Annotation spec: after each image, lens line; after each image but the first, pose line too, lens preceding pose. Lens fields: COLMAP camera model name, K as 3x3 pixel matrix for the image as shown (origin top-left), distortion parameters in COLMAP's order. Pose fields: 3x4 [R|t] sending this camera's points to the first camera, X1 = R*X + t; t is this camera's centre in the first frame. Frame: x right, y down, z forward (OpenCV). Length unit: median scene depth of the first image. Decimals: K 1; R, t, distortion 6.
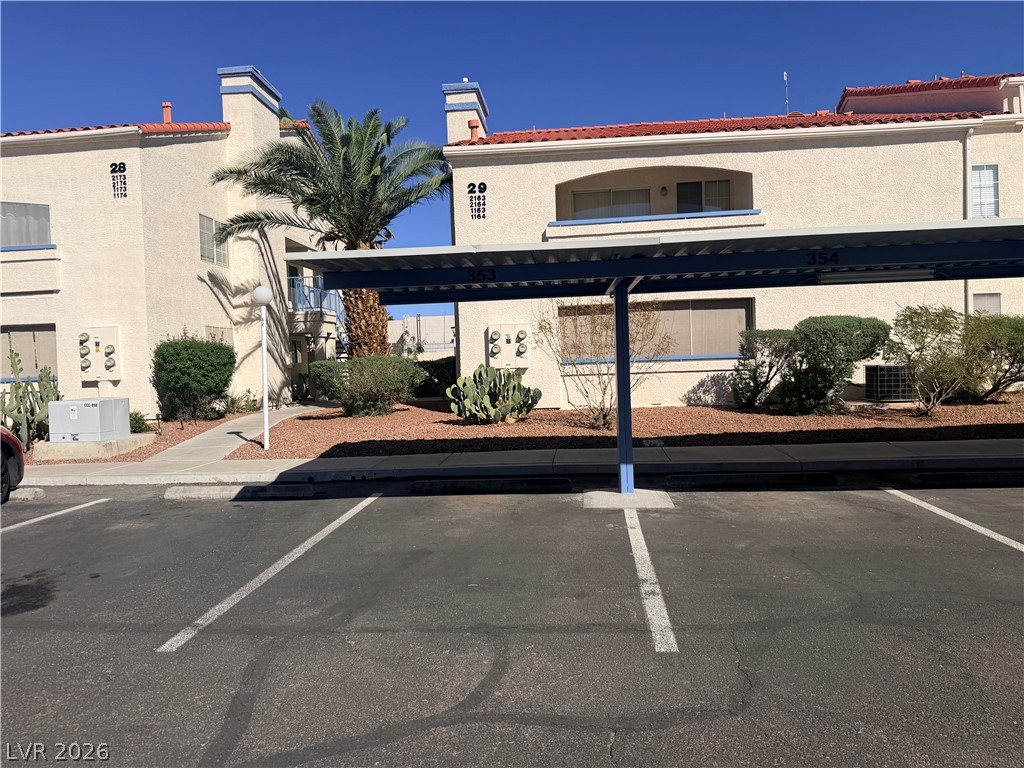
lens RADIAL K [[723.4, 0, 514.9], [0, 723.4, 390.1], [0, 0, 1]] dist [0.090360, -0.108379]
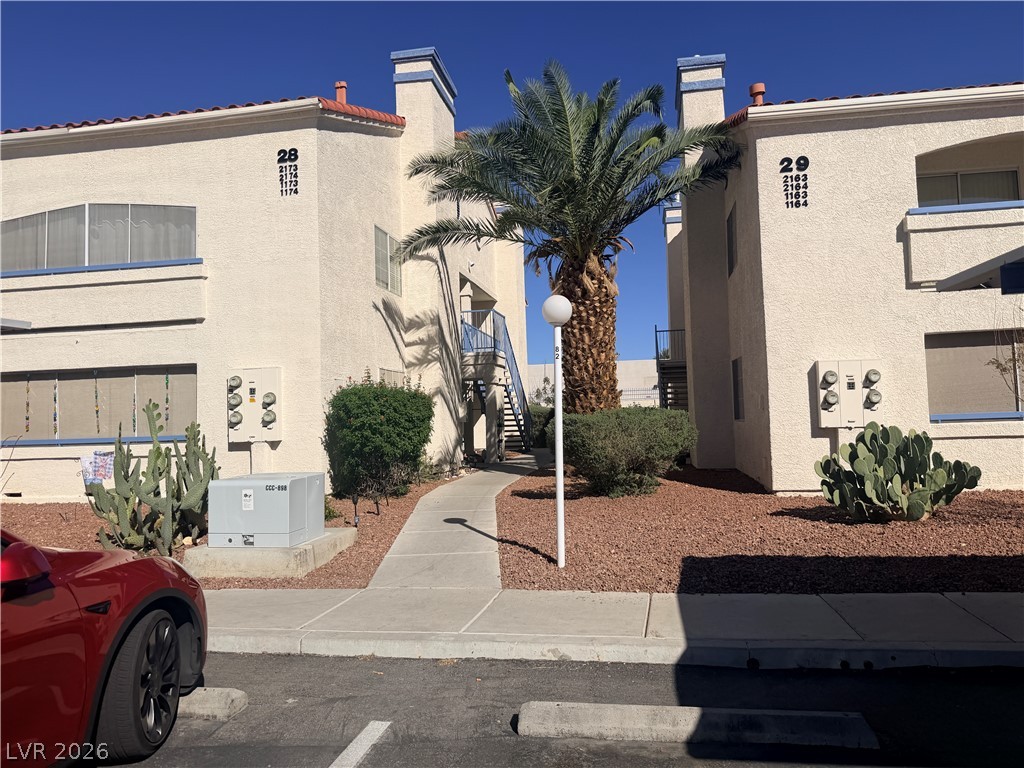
lens RADIAL K [[740.5, 0, 550.5], [0, 740.5, 380.0], [0, 0, 1]] dist [0.175325, -0.343838]
pose [[0.997599, -0.000770, -0.069252, -0.219276], [-0.004933, 0.996608, -0.082145, -0.013544], [0.069080, 0.082290, 0.994211, 0.274311]]
